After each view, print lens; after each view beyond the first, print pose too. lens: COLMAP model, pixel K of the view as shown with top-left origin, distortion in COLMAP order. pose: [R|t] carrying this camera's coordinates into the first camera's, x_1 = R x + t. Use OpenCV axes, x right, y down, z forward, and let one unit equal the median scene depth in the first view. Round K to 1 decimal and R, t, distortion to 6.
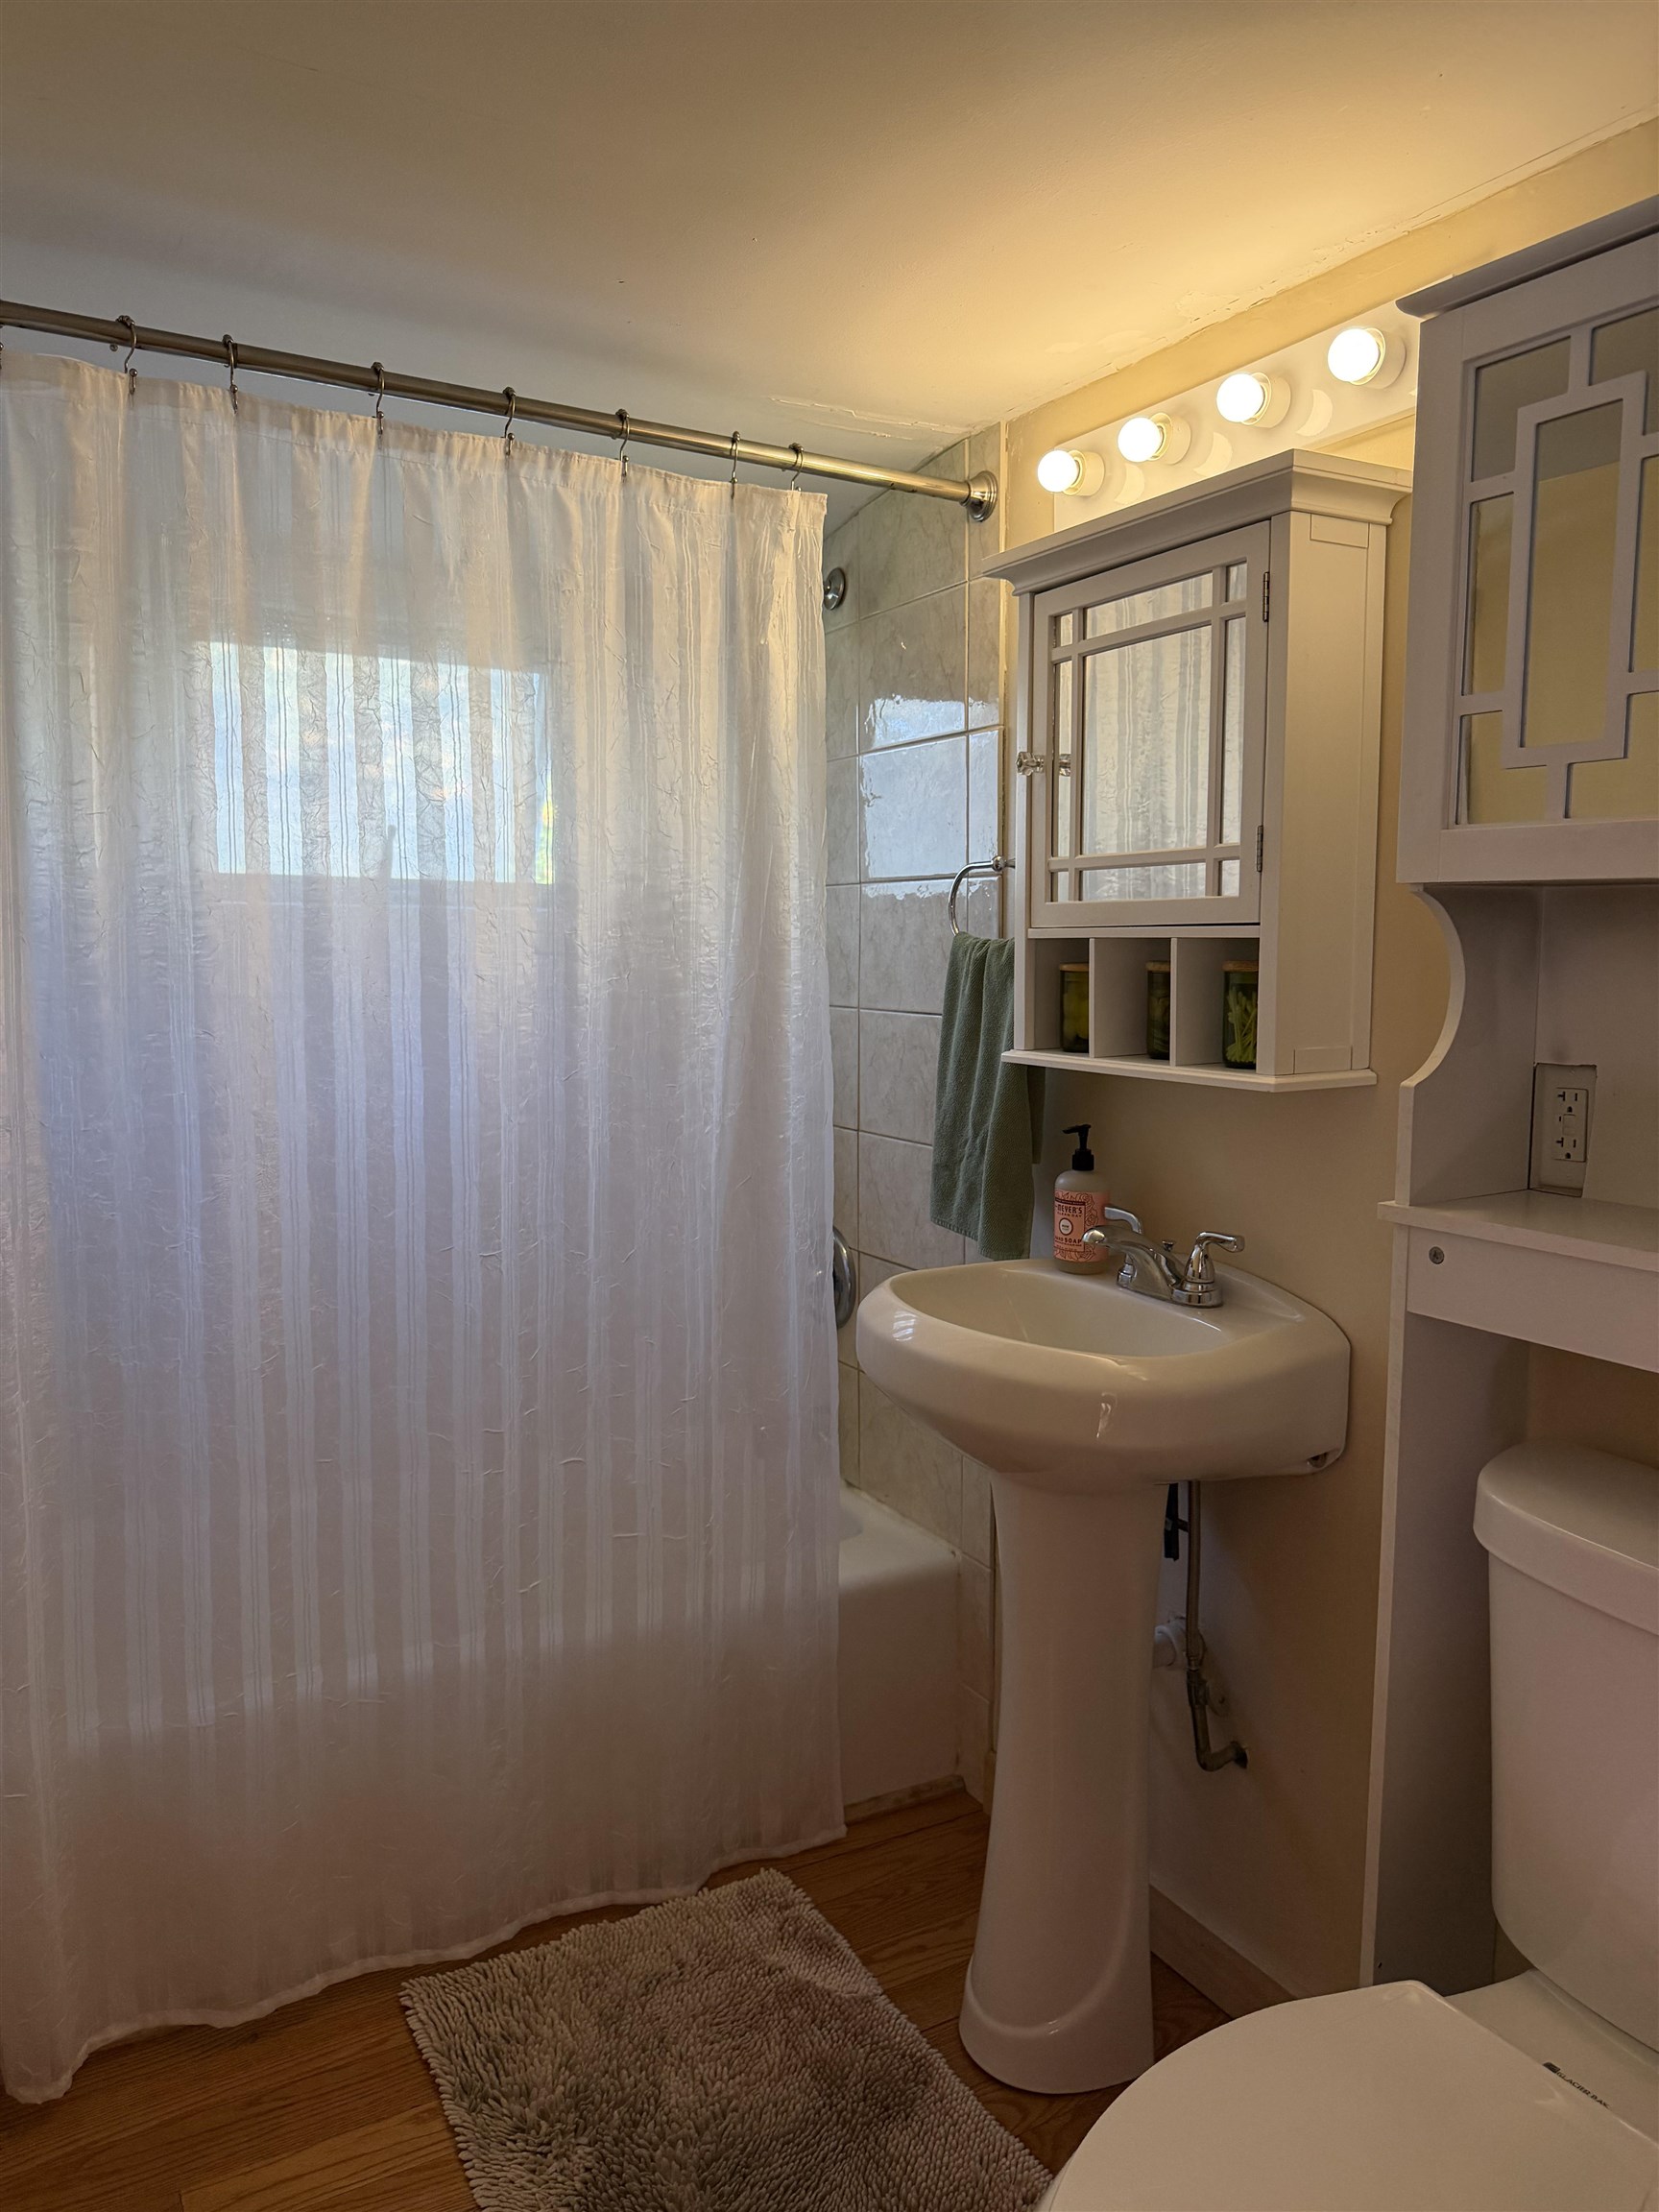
lens RADIAL K [[1555.4, 0, 829.5], [0, 1555.4, 1106.0], [0, 0, 1]] dist [0.081229, -0.157232]
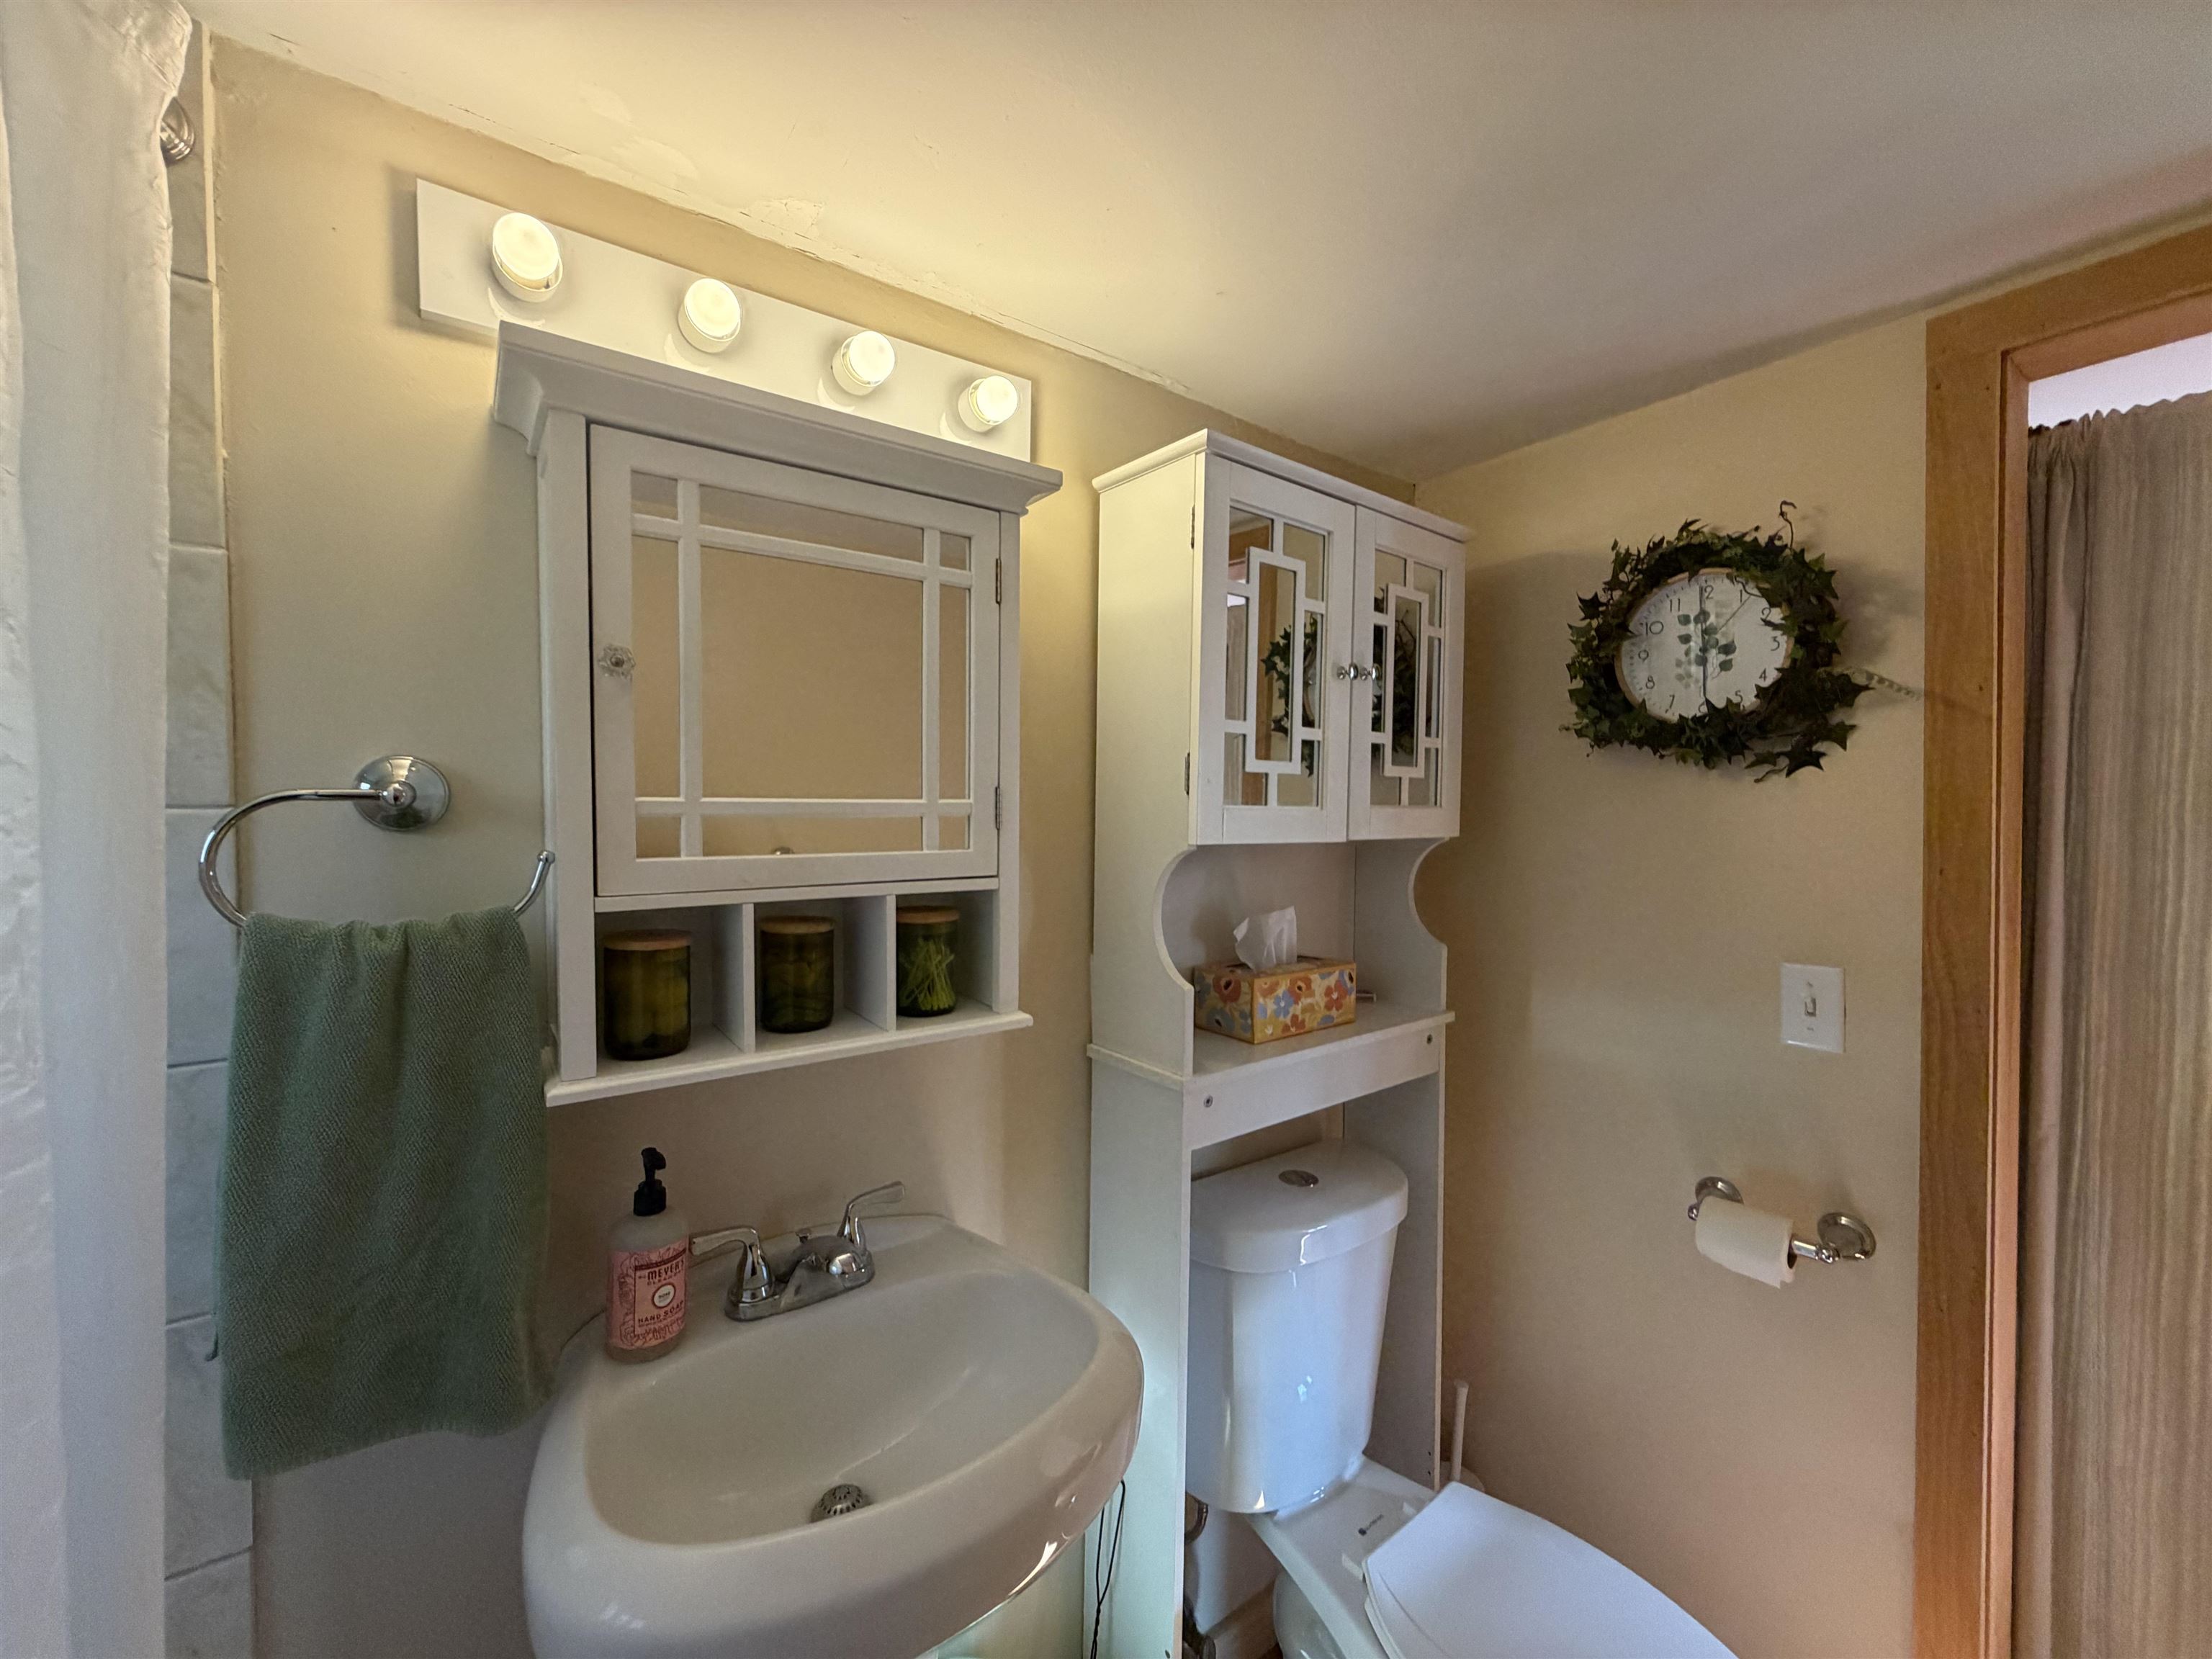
lens RADIAL K [[878.5, 0, 1102.6], [0, 878.5, 827.5], [0, 0, 1]] dist [0.000835, 0.000565]
pose [[-0.111100, -0.023341, 0.993535, -0.289625], [0.104595, 0.993897, 0.035045, -0.141370], [-0.988290, 0.107813, -0.107981, 0.854659]]
